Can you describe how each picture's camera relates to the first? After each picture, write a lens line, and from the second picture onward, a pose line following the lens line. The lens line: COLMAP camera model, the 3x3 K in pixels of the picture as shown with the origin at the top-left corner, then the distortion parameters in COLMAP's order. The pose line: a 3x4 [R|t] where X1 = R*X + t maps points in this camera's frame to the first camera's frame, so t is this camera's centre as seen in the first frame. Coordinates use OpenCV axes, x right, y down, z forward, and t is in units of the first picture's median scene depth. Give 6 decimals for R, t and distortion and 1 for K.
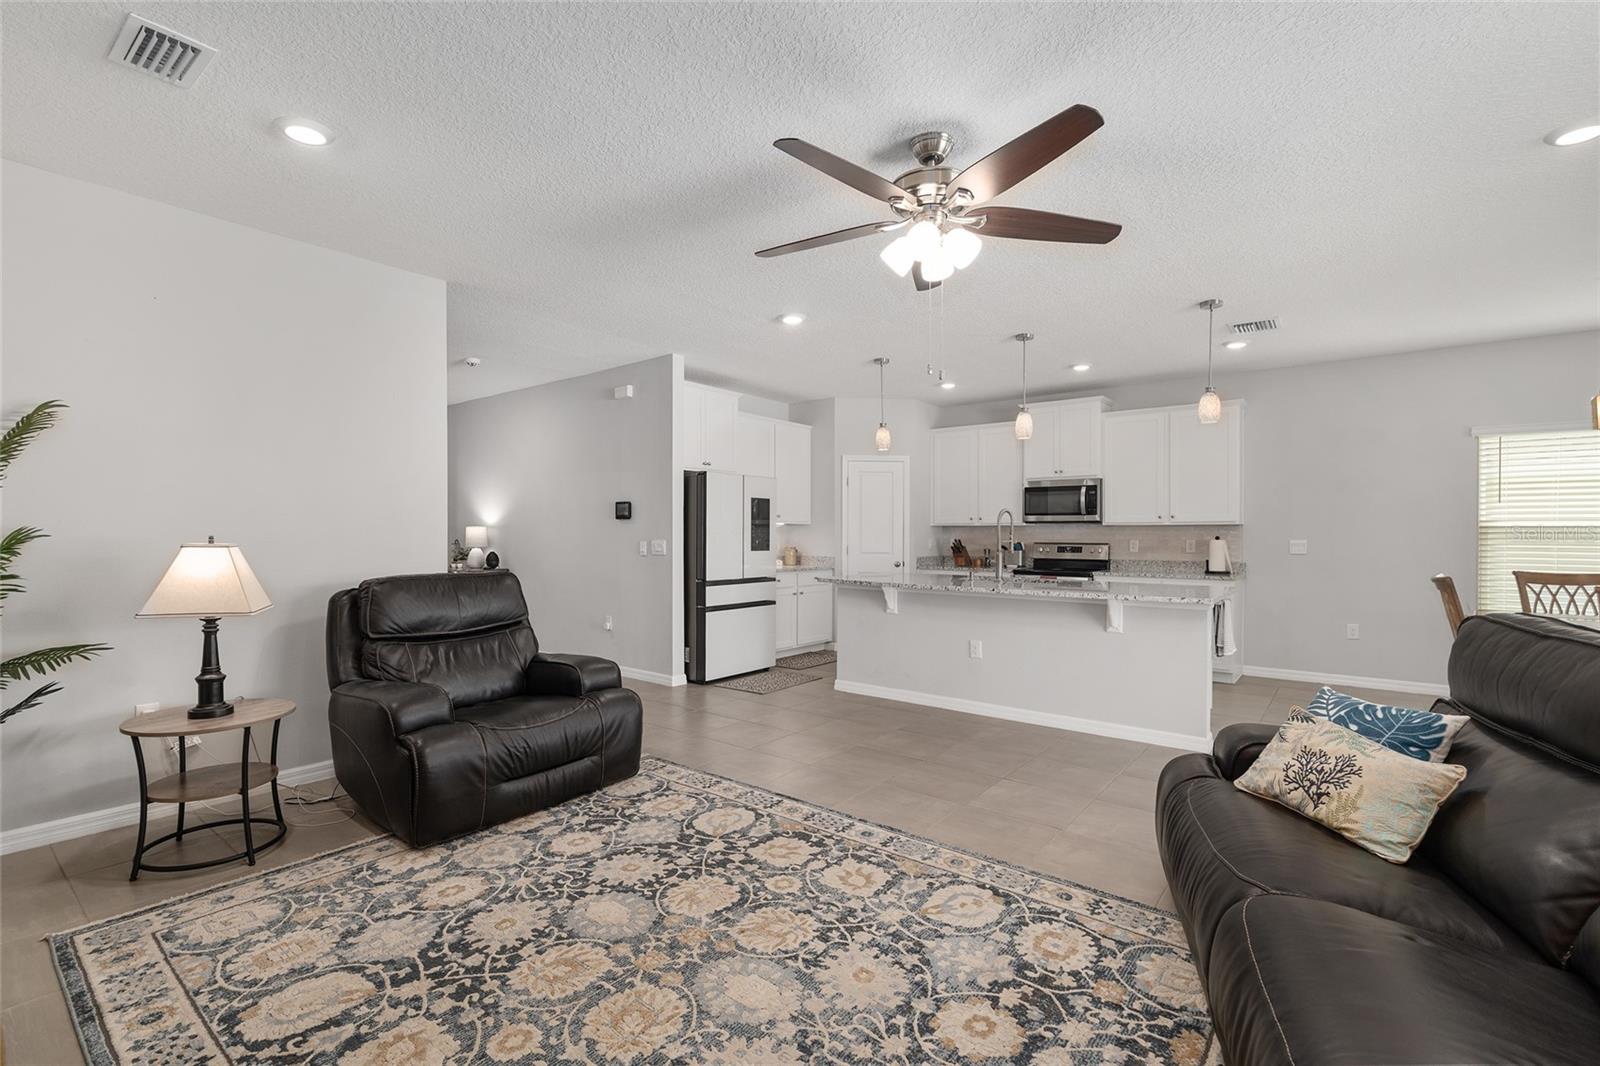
lens RADIAL K [[715.1, 0, 794.9], [0, 715.1, 535.6], [0, 0, 1]] dist [-0.000725, -0.000171]
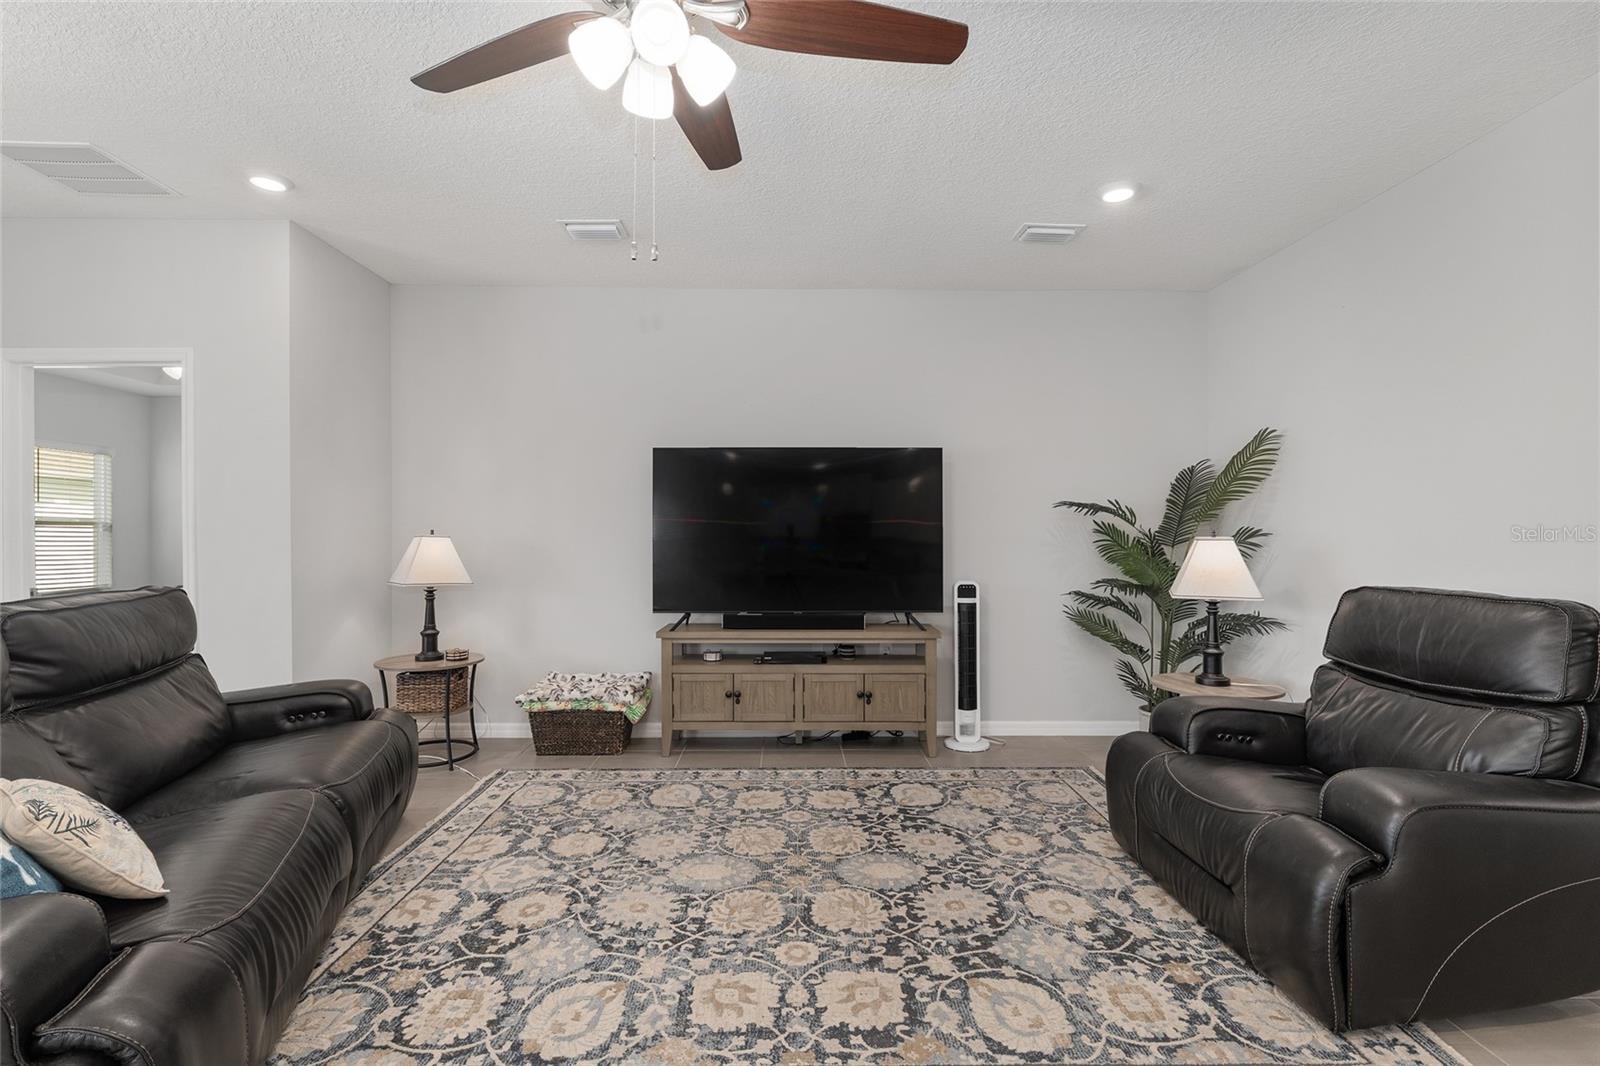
lens RADIAL K [[733.1, 0, 797.6], [0, 733.1, 536.9], [0, 0, 1]] dist [0.001230, -0.000273]
pose [[-0.773270, -0.000117, -0.634077, 0.455340], [-0.005945, 0.999957, 0.007066, 0.006017], [0.634049, 0.009233, -0.773238, 1.454341]]
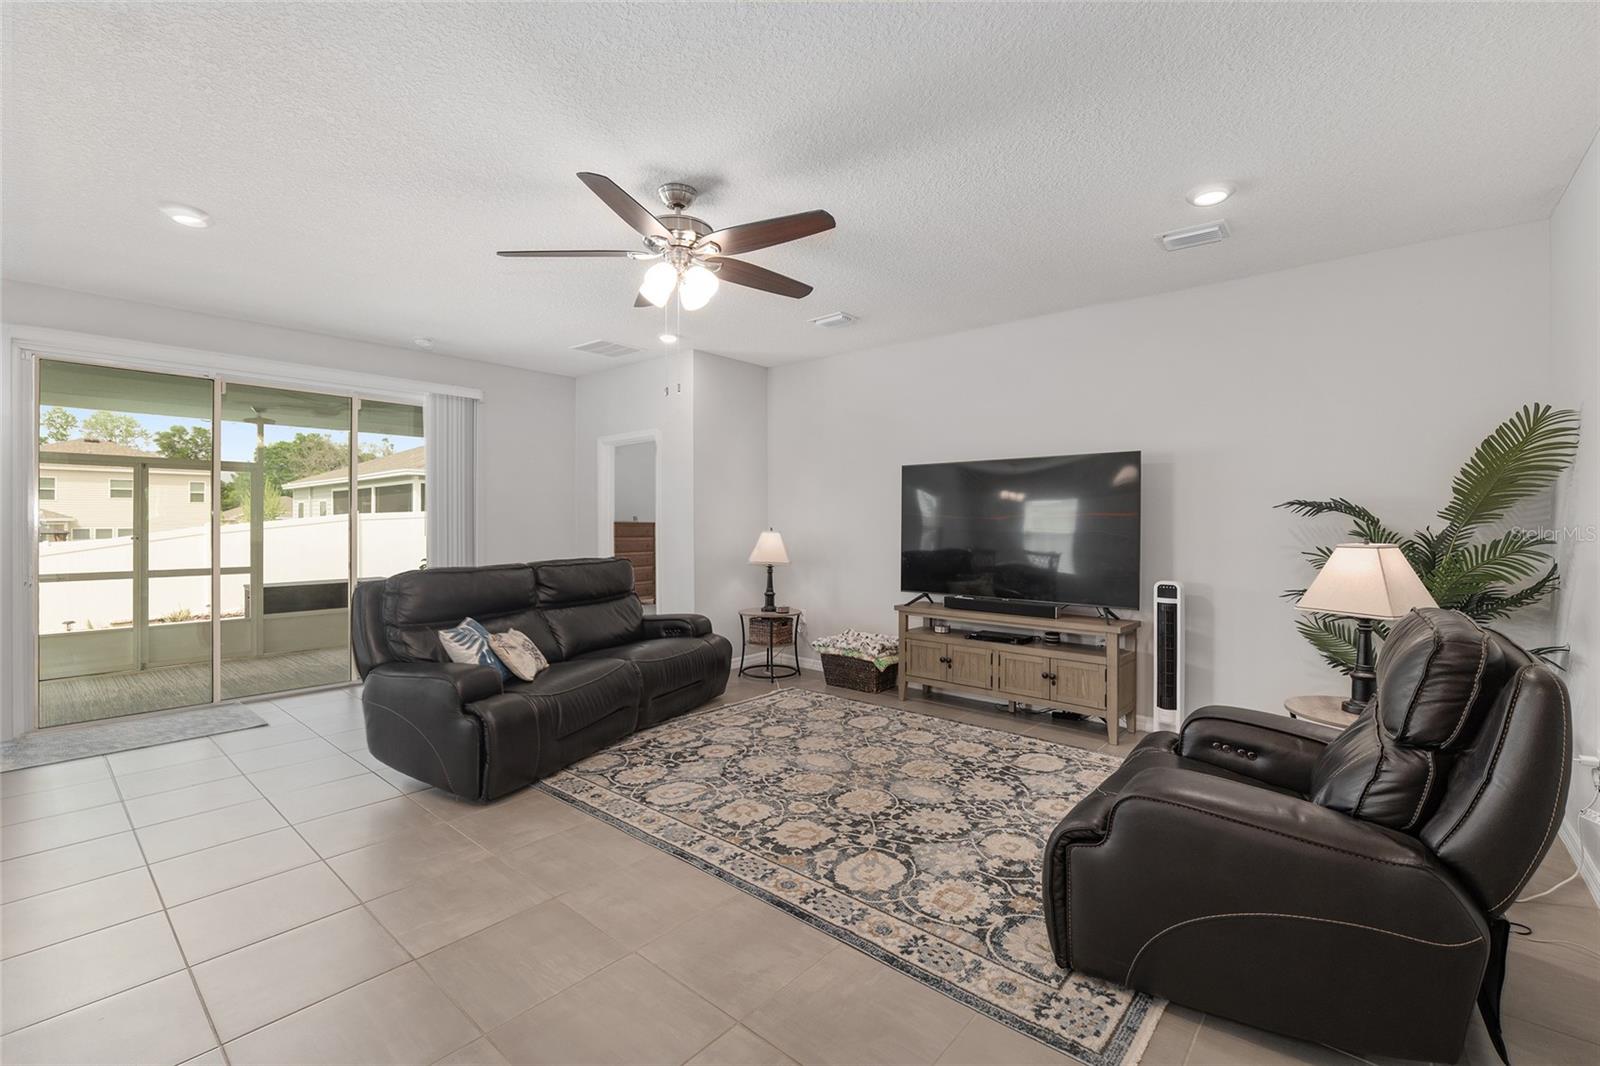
lens RADIAL K [[689.4, 0, 794.2], [0, 689.4, 532.5], [0, 0, 1]] dist [-0.000310, 0.000069]
pose [[-0.998950, -0.005653, 0.045462, -0.047238], [-0.004713, 0.999774, 0.020748, -0.021210], [-0.045569, 0.020512, -0.998751, 1.956114]]
